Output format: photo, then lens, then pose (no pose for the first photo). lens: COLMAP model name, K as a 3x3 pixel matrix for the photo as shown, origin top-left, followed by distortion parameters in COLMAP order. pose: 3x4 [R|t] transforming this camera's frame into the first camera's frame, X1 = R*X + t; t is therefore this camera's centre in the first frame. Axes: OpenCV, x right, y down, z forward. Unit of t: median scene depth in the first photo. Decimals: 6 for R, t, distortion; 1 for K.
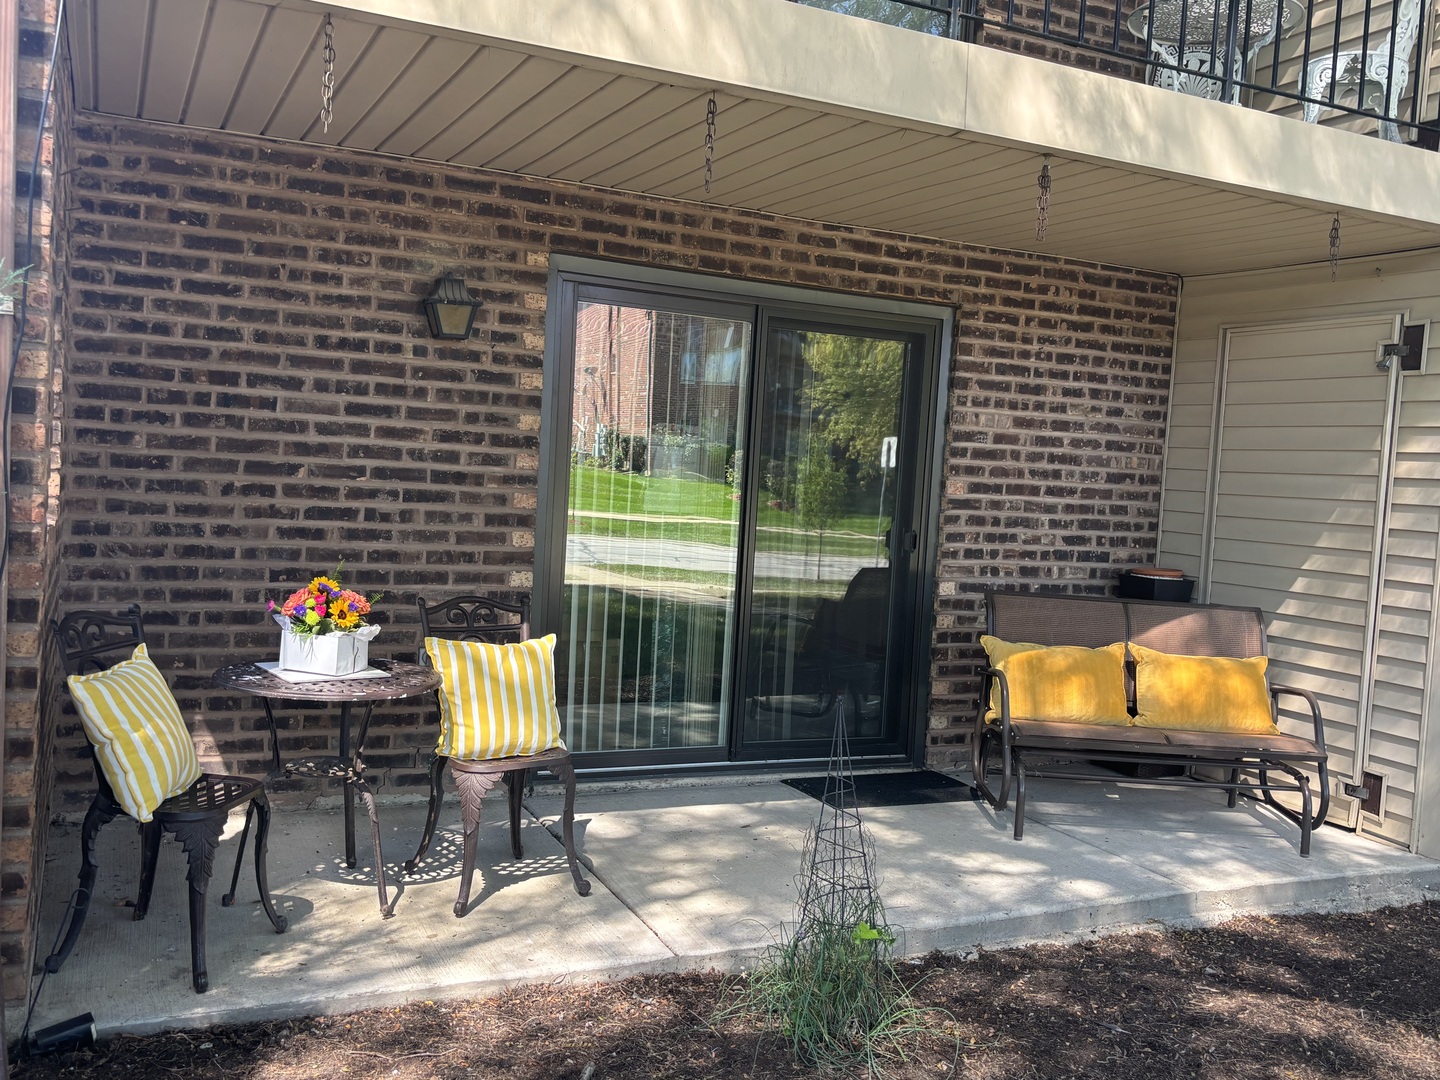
lens RADIAL K [[1296.8, 0, 720.3], [0, 1296.8, 546.9], [0, 0, 1]] dist [-0.022734, -0.007676]
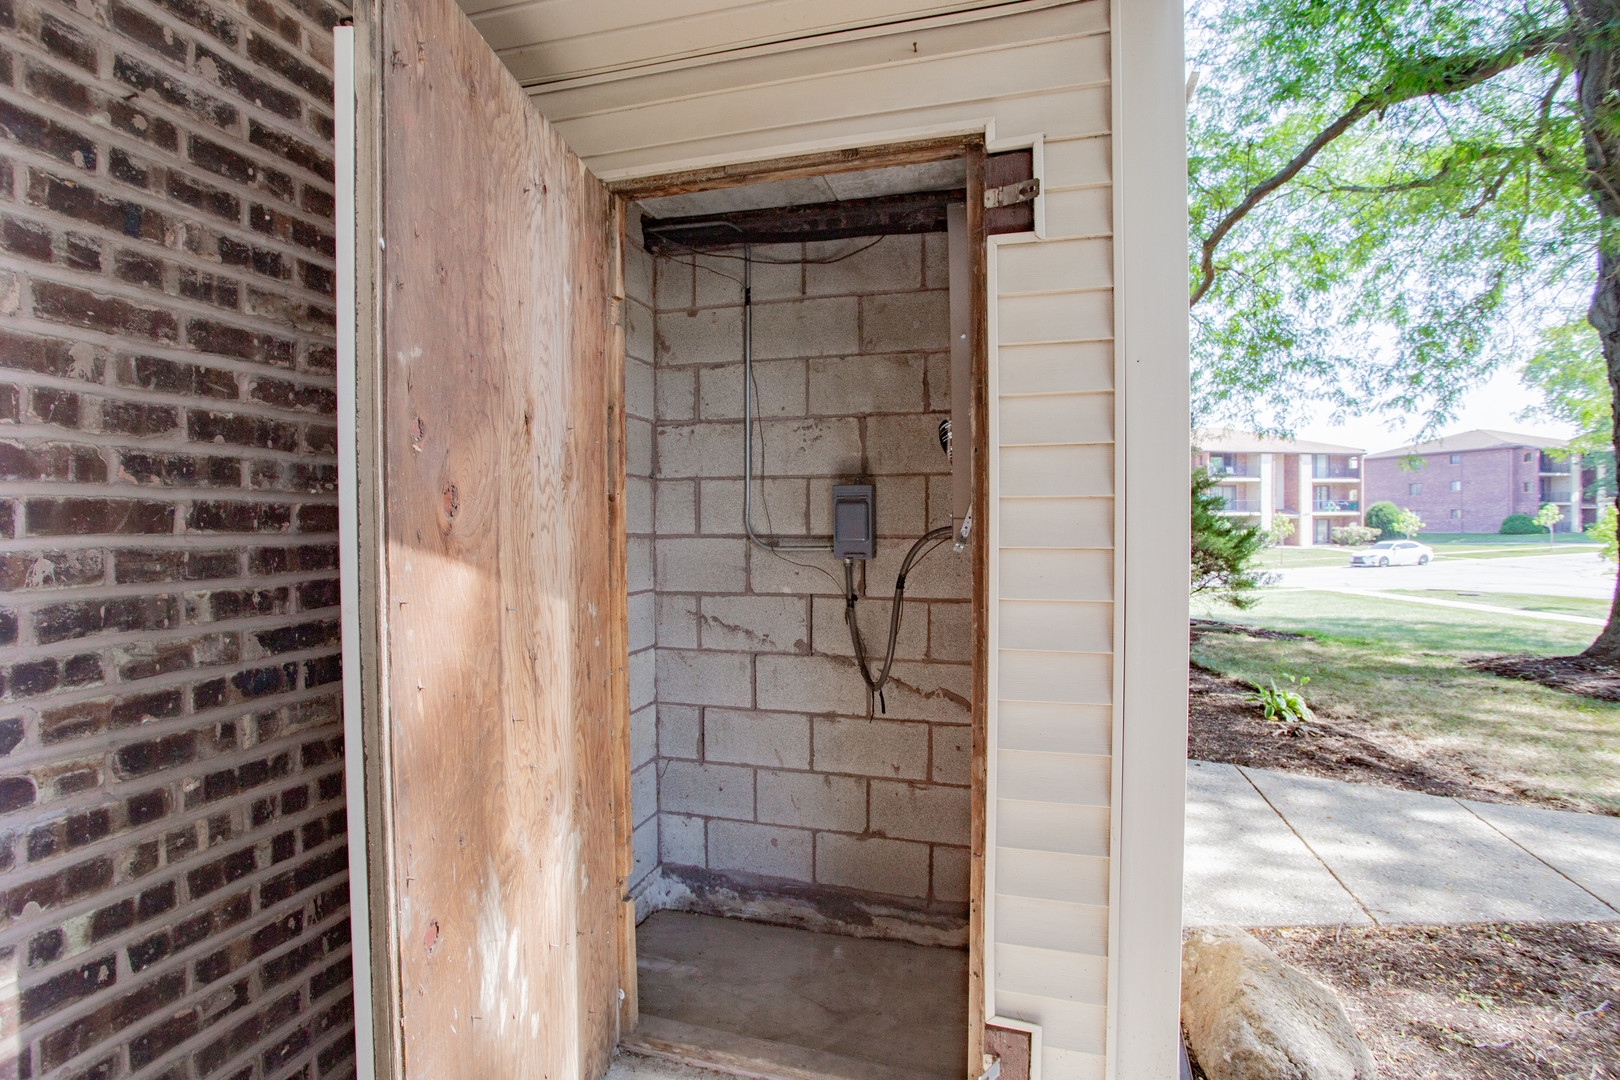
lens RADIAL K [[790.9, 0, 772.5], [0, 790.9, 540.7], [0, 0, 1]] dist [-0.044720, 0.024031]
pose [[0.673740, -0.074497, 0.735204, 0.201466], [0.090335, 0.995747, 0.018114, -0.026300], [-0.733426, 0.054210, 0.677604, 0.739160]]
